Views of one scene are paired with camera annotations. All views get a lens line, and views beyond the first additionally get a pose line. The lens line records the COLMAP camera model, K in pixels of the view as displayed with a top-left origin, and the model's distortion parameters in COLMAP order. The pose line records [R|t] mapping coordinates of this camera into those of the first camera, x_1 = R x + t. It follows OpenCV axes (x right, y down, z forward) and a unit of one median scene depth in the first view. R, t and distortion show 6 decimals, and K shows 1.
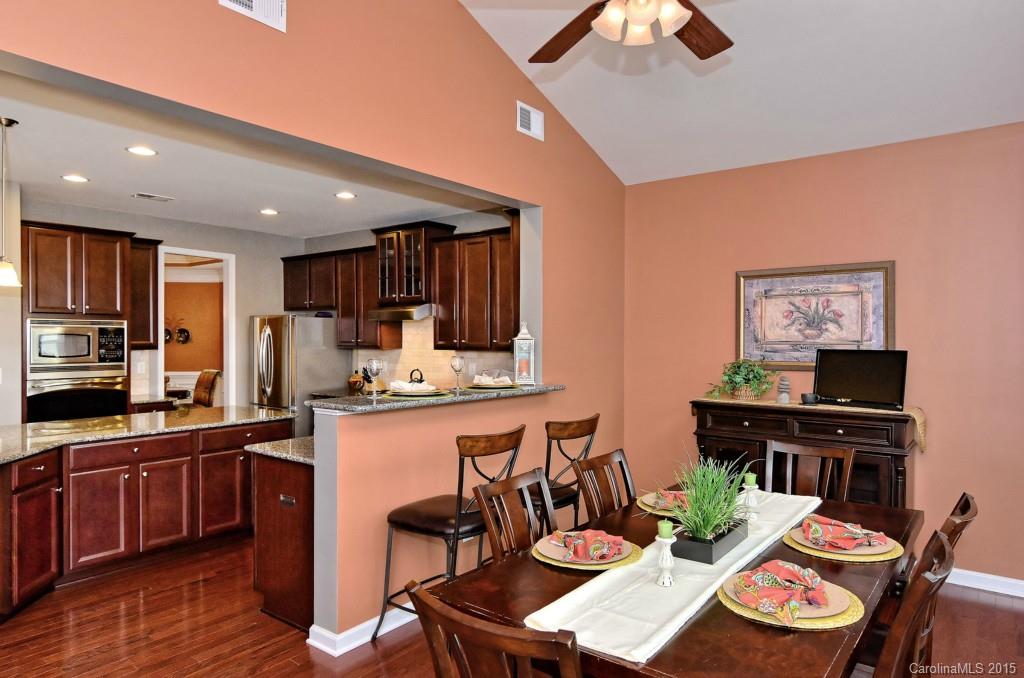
lens RADIAL K [[630.1, 0, 511.7], [0, 630.1, 343.1], [0, 0, 1]] dist [0.005574, -0.000465]
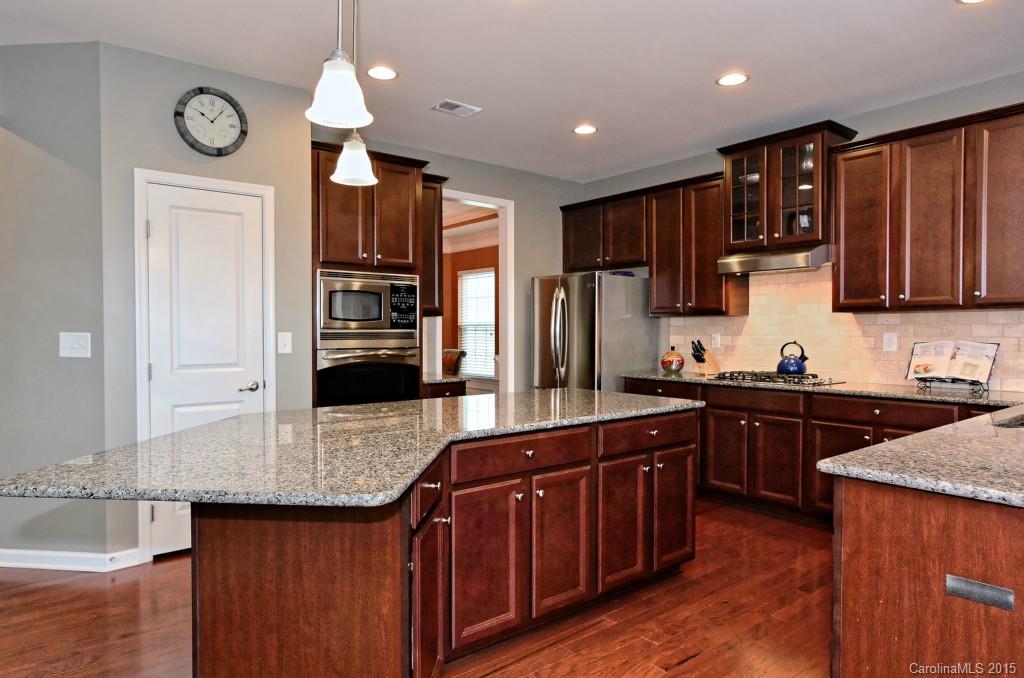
lens RADIAL K [[630.1, 0, 511.0], [0, 630.1, 335.2], [0, 0, 1]] dist [0.005574, -0.000465]
pose [[0.974221, -0.000981, -0.225593, -0.335013], [0.000964, 1.000000, -0.000186, 0.038317], [0.225593, -0.000036, 0.974222, 0.281437]]
